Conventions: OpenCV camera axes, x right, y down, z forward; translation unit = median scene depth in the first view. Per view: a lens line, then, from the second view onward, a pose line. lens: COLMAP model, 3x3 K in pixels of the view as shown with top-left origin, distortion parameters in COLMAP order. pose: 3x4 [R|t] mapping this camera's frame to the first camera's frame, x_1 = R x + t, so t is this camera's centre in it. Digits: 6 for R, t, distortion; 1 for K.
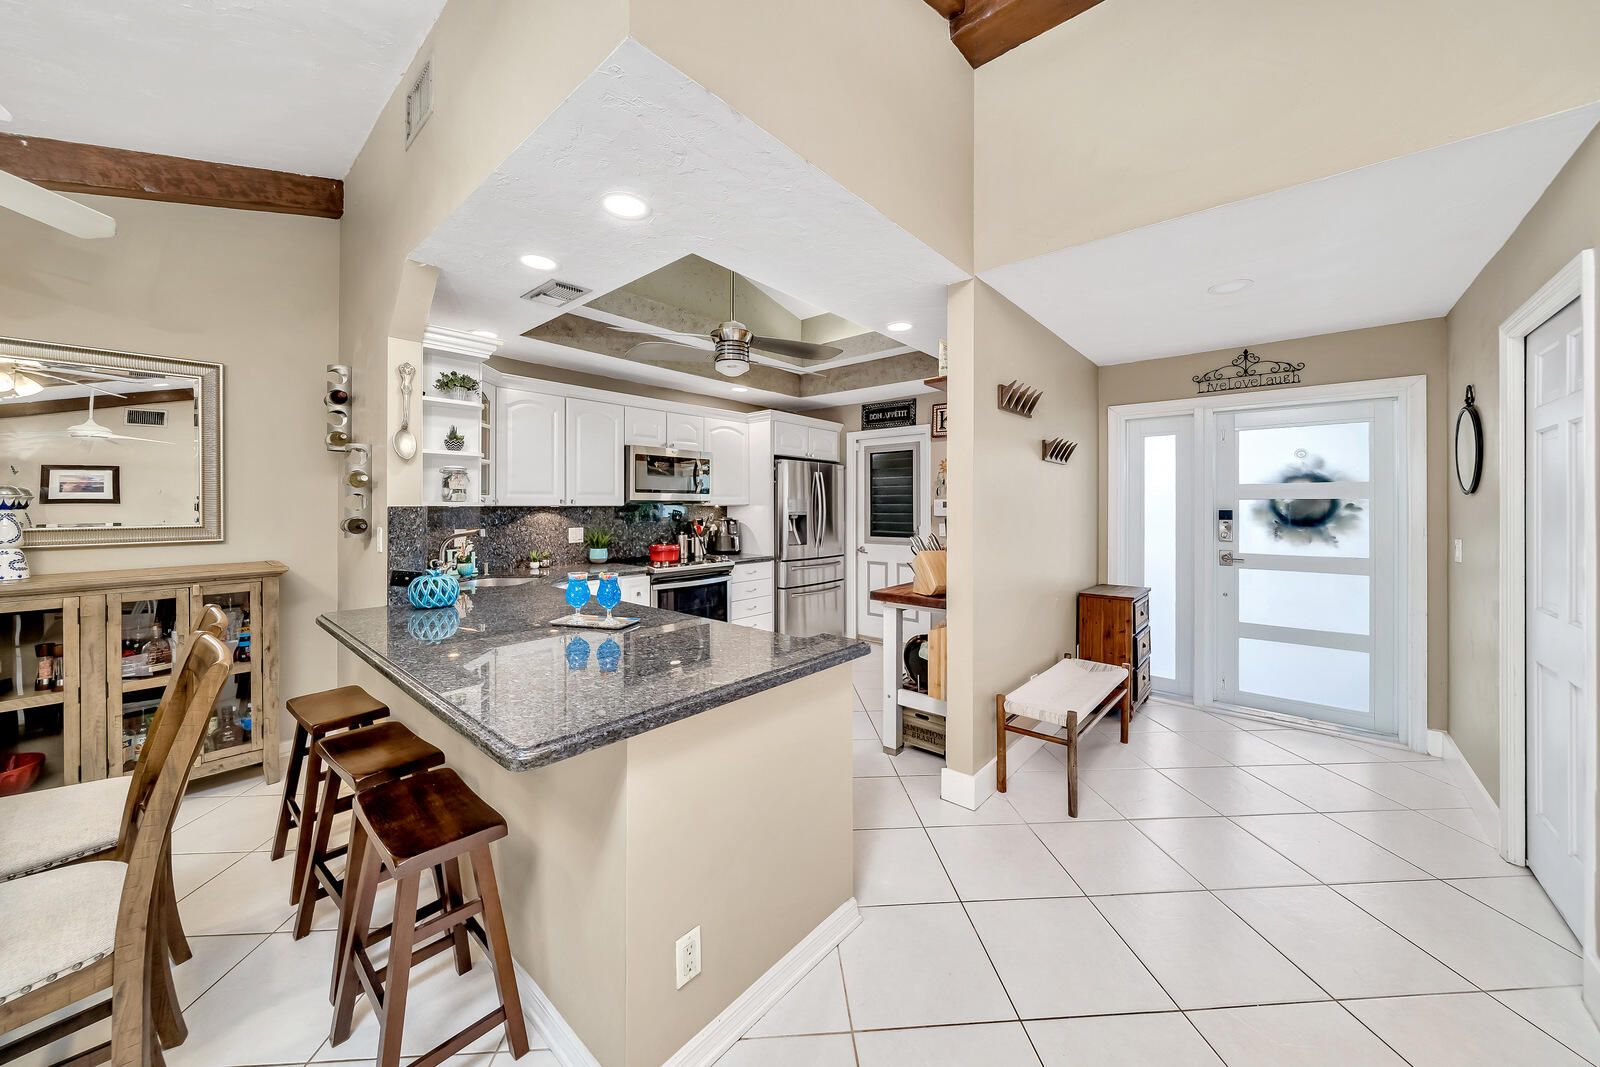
lens RADIAL K [[561.2, 0, 796.4], [0, 561.2, 506.2], [0, 0, 1]] dist [-0.002361, 0.000027]
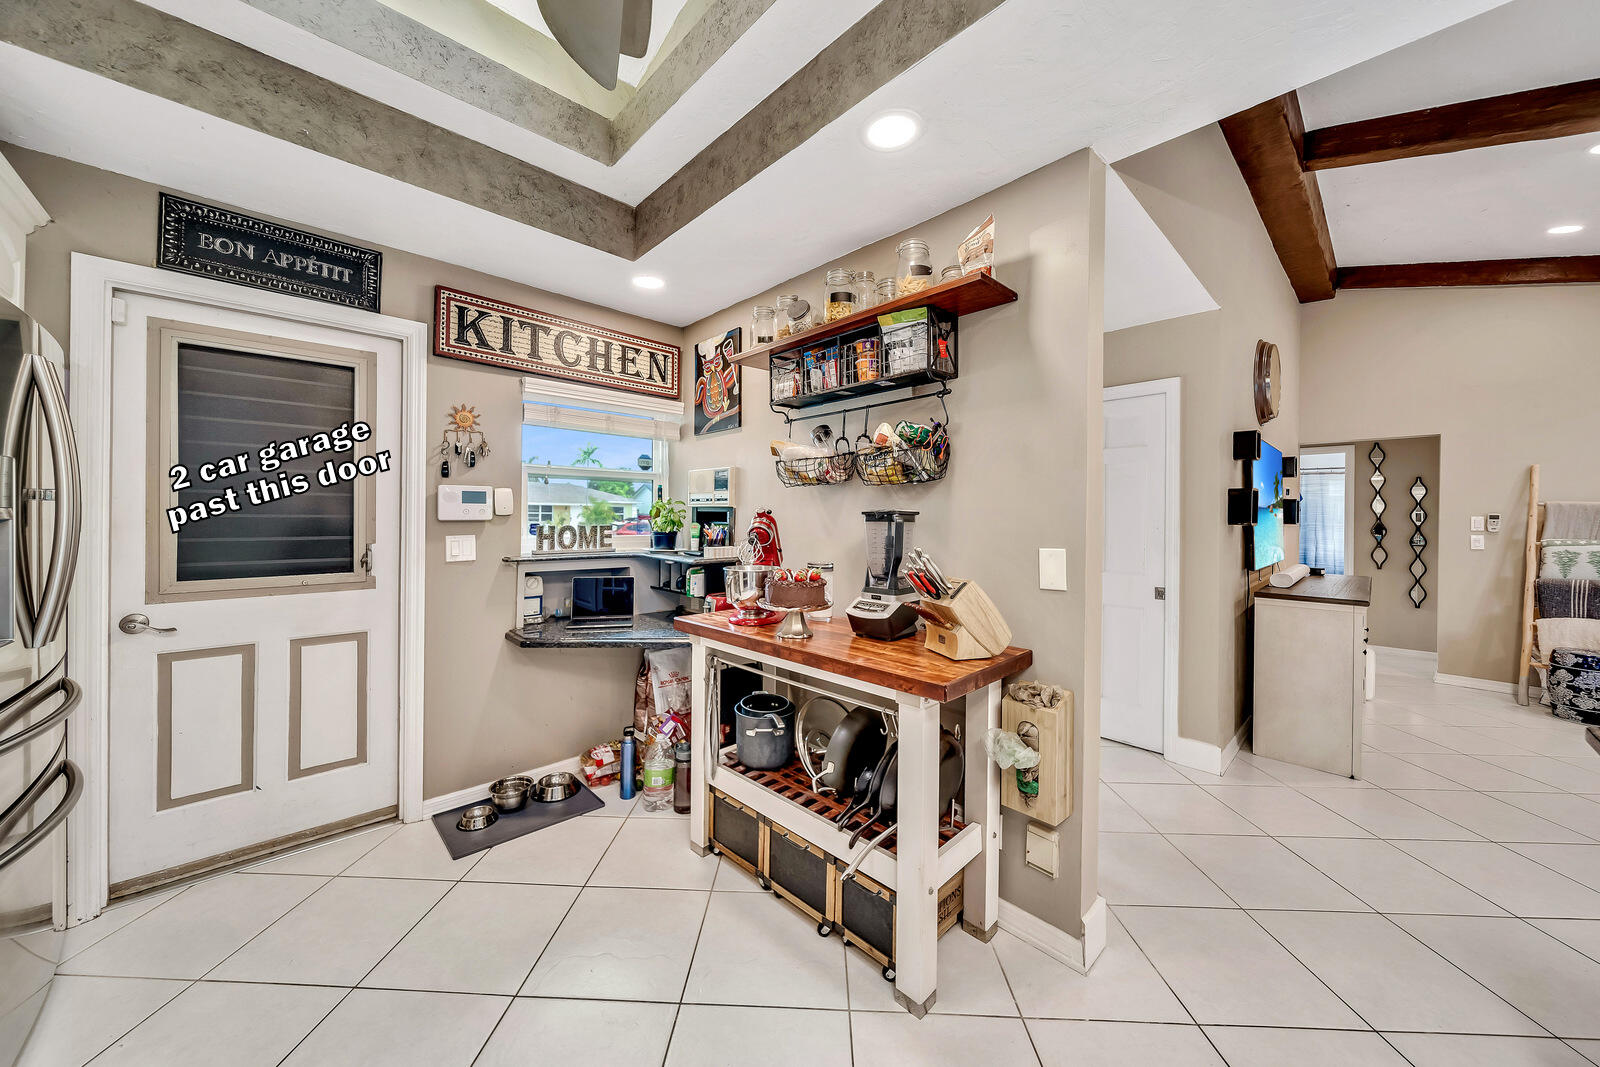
lens RADIAL K [[558.9, 0, 795.6], [0, 558.9, 516.0], [0, 0, 1]] dist [-0.000788, -0.000123]
pose [[0.095971, -0.002195, 0.995382, -0.237350], [-0.009347, 0.999951, 0.003106, 0.011536], [-0.995340, -0.009602, 0.095945, 0.785063]]
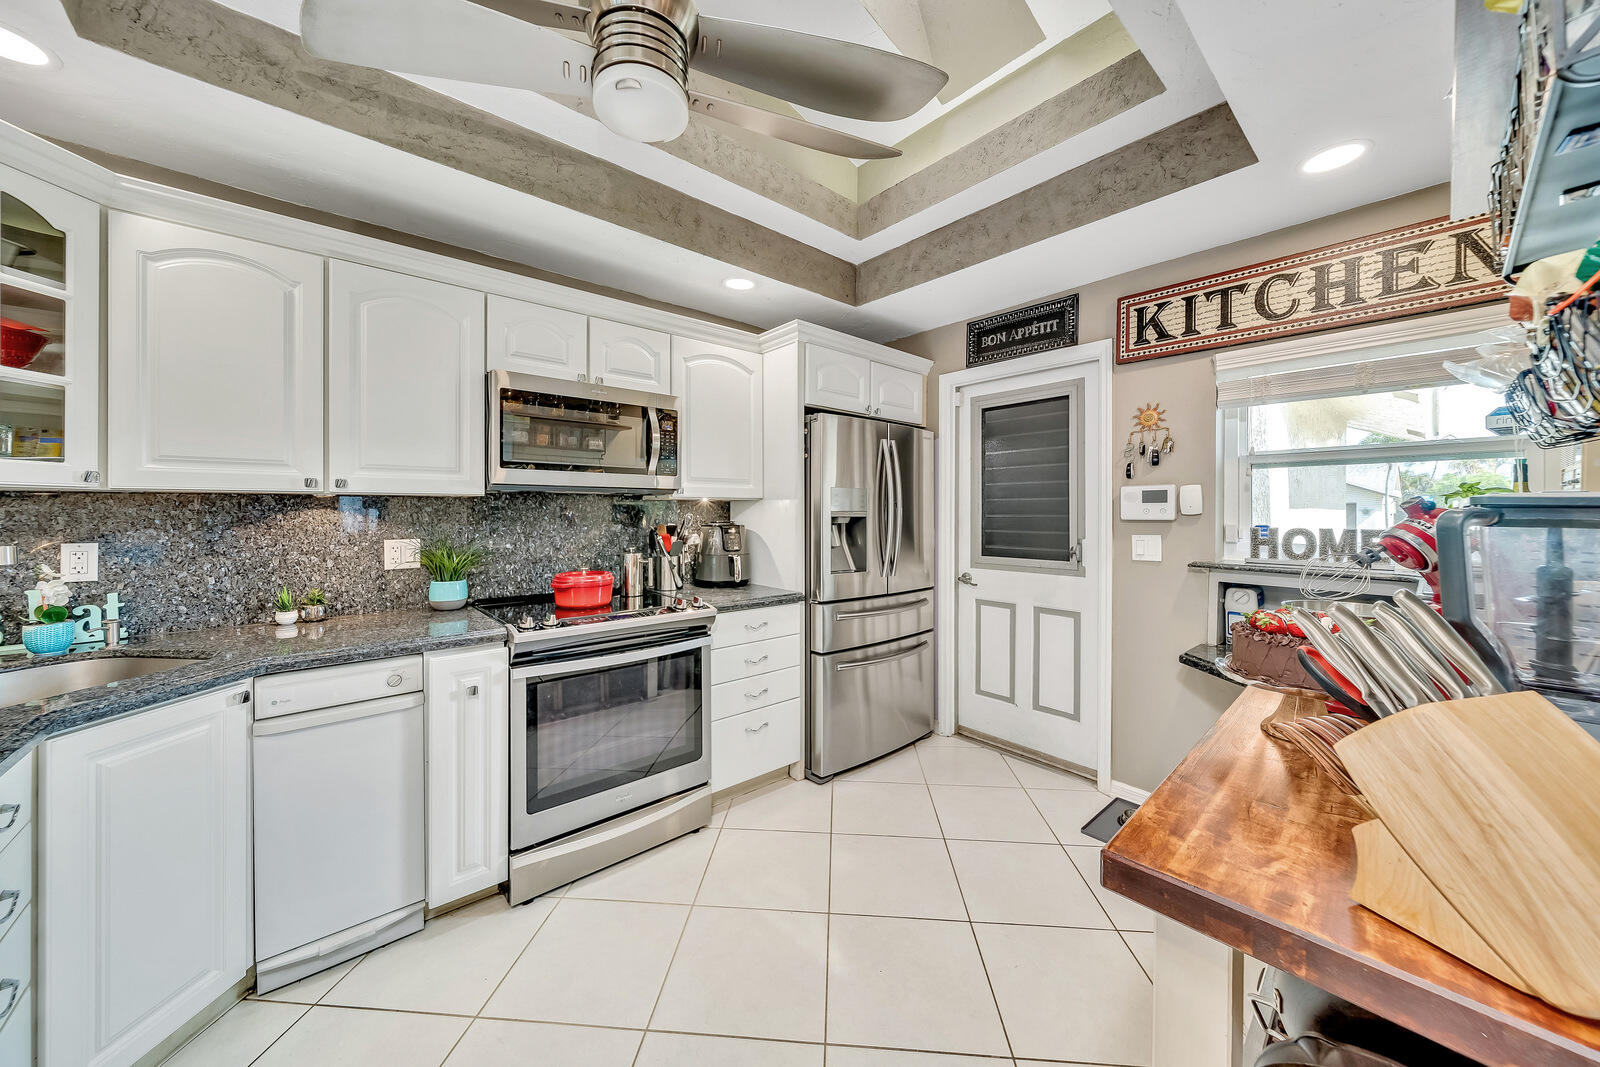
lens RADIAL K [[560.0, 0, 796.0], [0, 560.0, 511.6], [0, 0, 1]] dist [-0.002639, -0.000177]
pose [[0.990991, 0.001406, -0.133923, 0.029018], [-0.001493, 0.999999, -0.000554, 0.013318], [0.133922, 0.000749, 0.990992, 0.558980]]
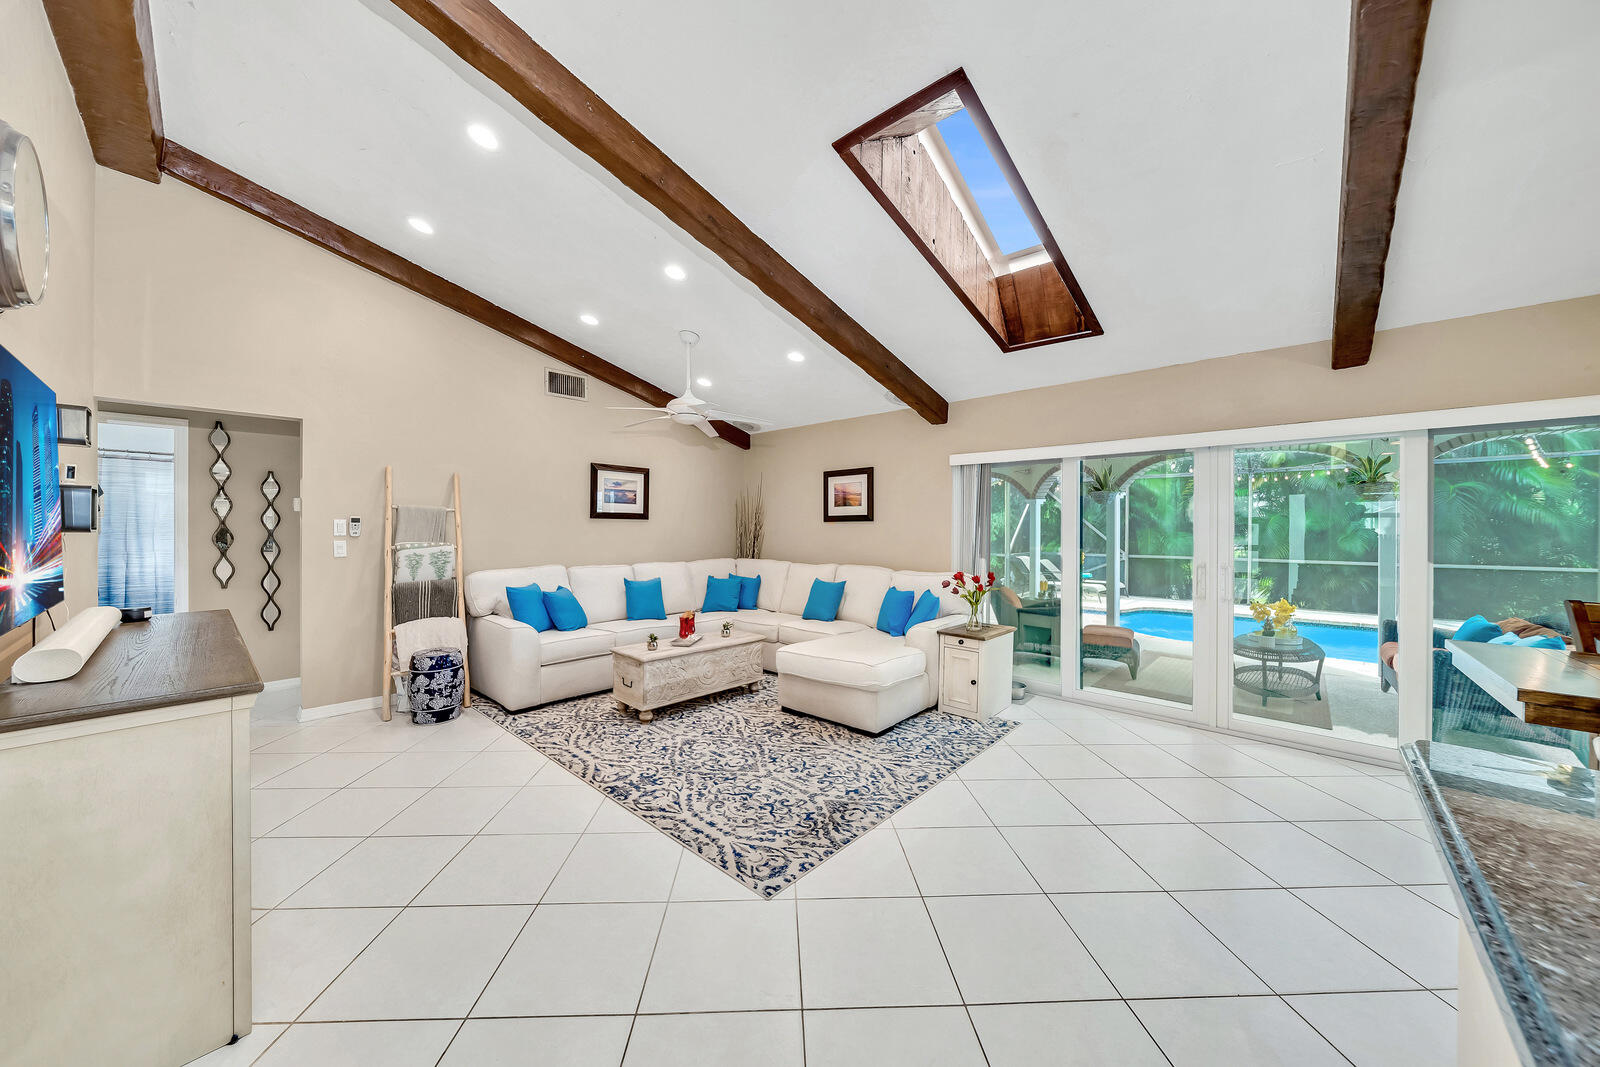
lens RADIAL K [[549.6, 0, 796.5], [0, 549.6, 528.7], [0, 0, 1]] dist [-0.003988, -0.000163]
pose [[-0.999657, -0.004651, 0.025760, 0.159563], [-0.004521, 0.999977, 0.005103, 0.011127], [-0.025783, 0.004985, -0.999655, 0.490152]]
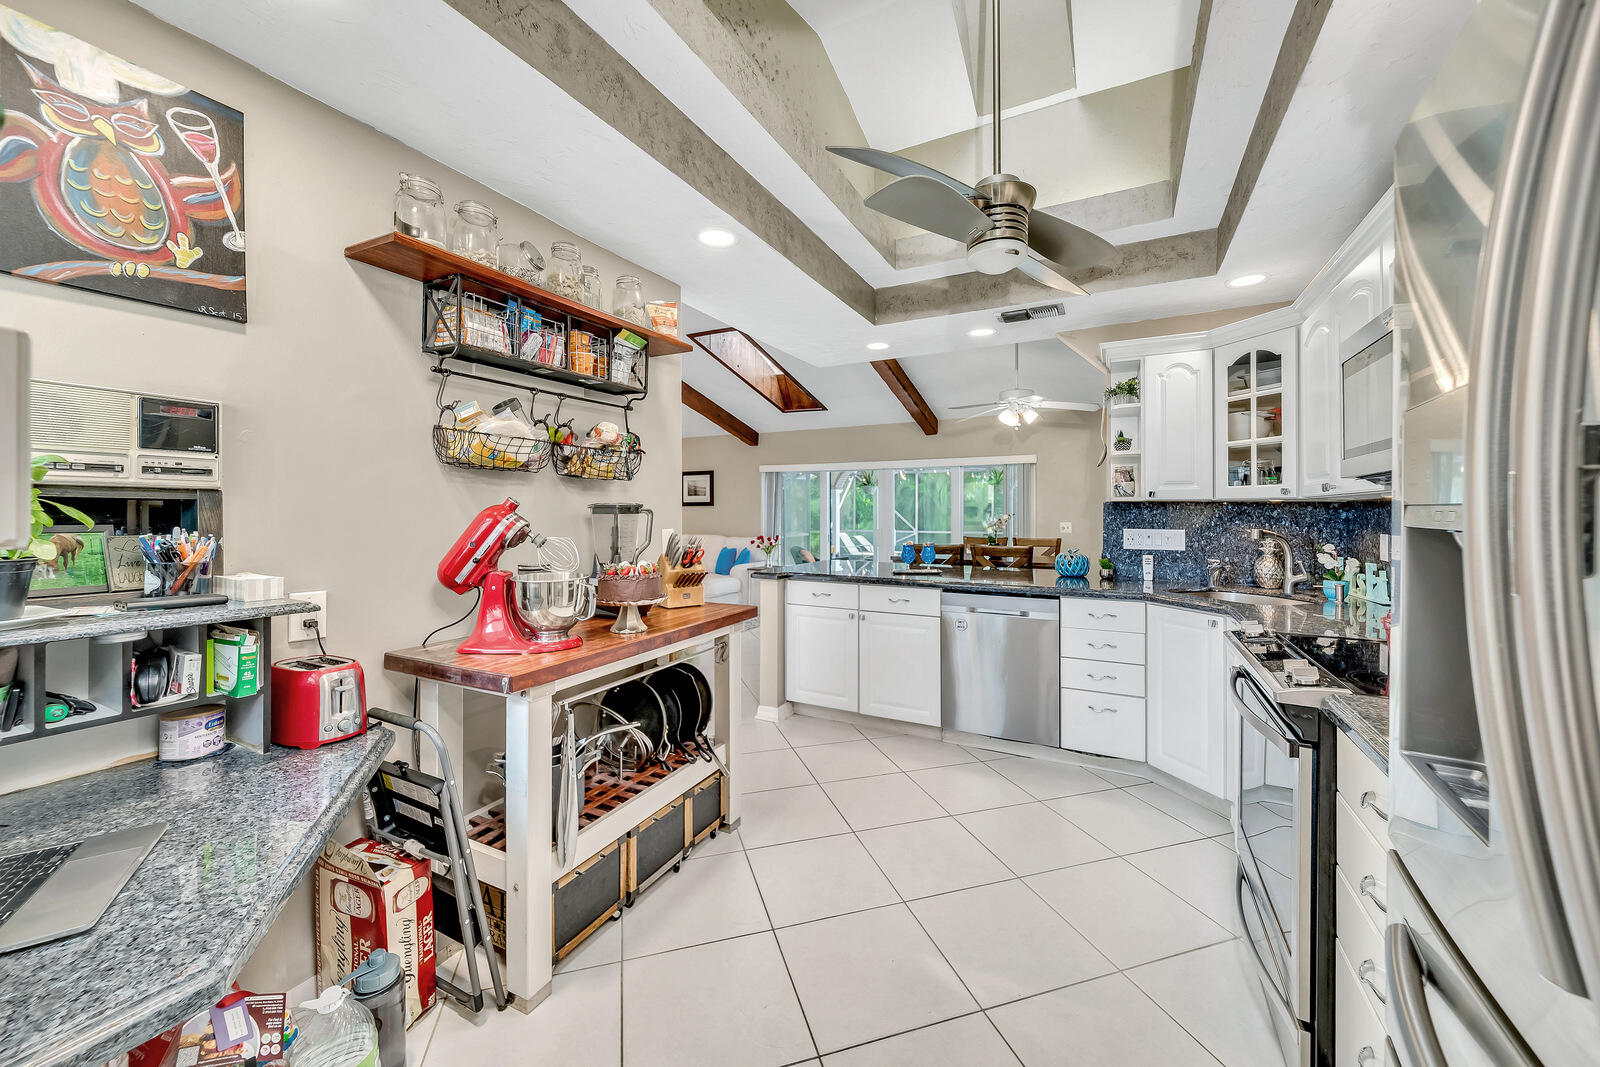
lens RADIAL K [[590.2, 0, 803.3], [0, 590.2, 506.6], [0, 0, 1]] dist [0.002216, -0.000101]
pose [[-0.972490, -0.003700, -0.232917, 0.193022], [-0.002304, 0.999978, -0.006264, 0.013547], [0.232935, -0.005555, -0.972476, 1.323877]]
